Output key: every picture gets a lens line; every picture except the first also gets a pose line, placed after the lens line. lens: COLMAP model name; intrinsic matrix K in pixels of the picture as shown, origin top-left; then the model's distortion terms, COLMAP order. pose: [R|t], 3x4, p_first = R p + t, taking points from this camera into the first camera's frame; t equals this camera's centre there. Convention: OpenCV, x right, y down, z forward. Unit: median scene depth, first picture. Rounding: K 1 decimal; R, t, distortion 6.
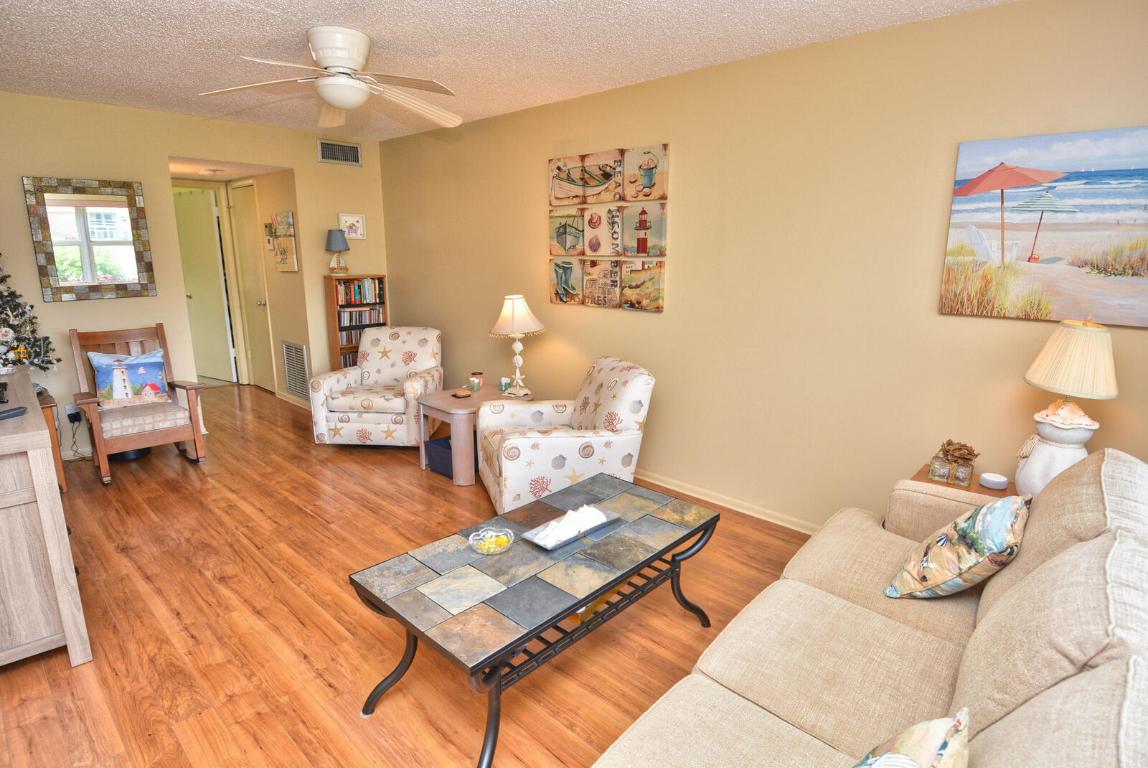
lens RADIAL K [[628.6, 0, 564.7], [0, 628.6, 387.9], [0, 0, 1]] dist [0.021192, -0.035350]
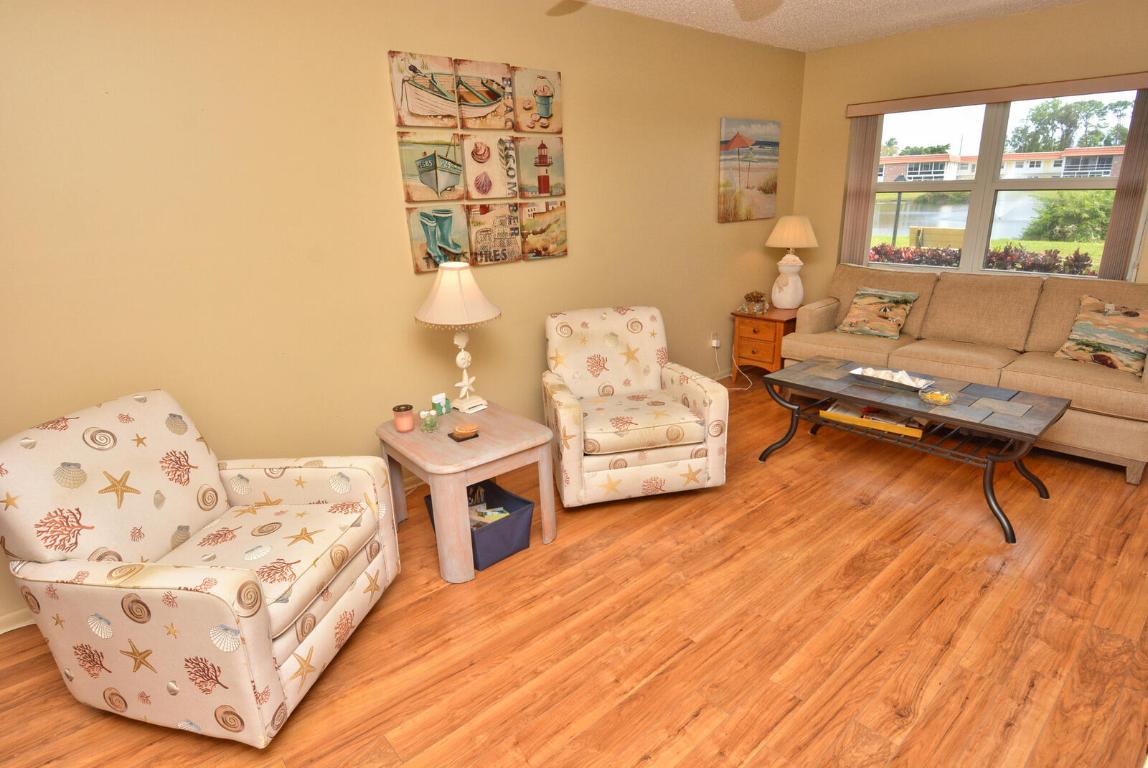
lens RADIAL K [[599.3, 0, 615.9], [0, 599.3, 384.9], [0, 0, 1]] dist [0.002634, -0.012653]
pose [[0.046085, -0.314777, 0.948046, -0.755648], [0.244392, 0.923766, 0.294836, -0.184002], [-0.968581, 0.218108, 0.119501, 0.839001]]
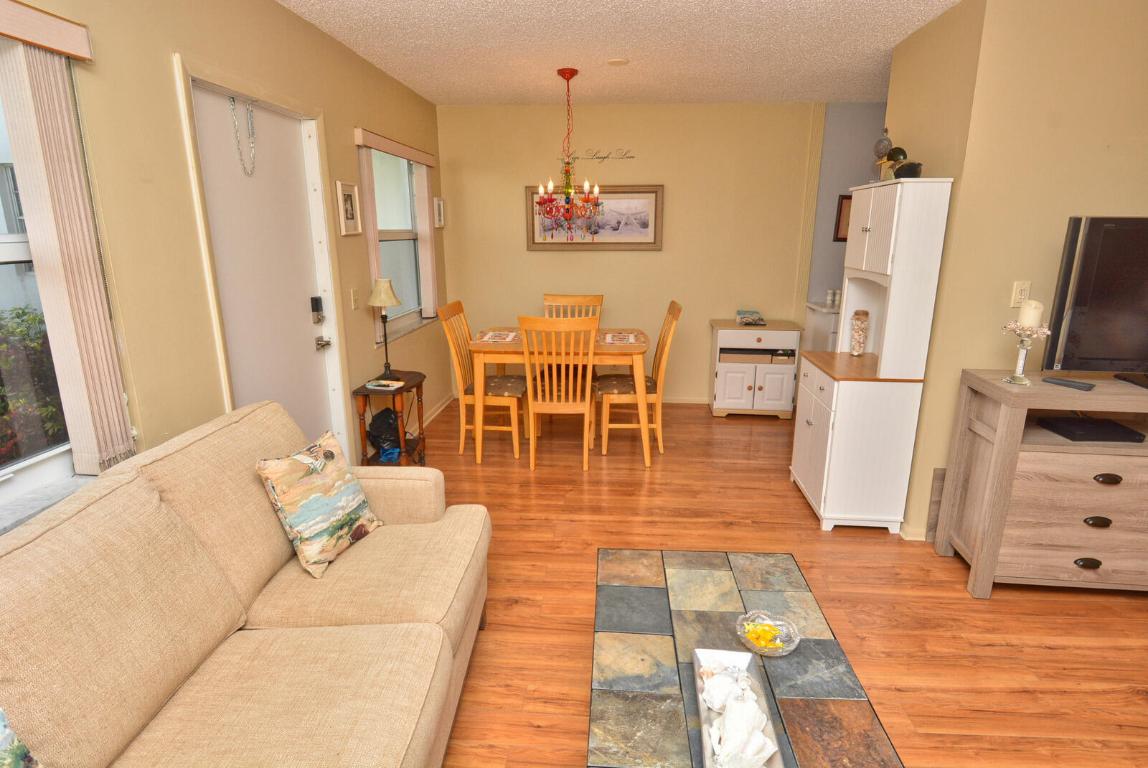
lens RADIAL K [[628.6, 0, 564.7], [0, 628.6, 387.9], [0, 0, 1]] dist [0.021192, -0.035350]
pose [[-0.780662, 0.159778, -0.604183, 0.264154], [-0.139197, 0.898026, 0.417341, -0.163007], [0.609254, 0.409903, -0.678814, 0.689766]]
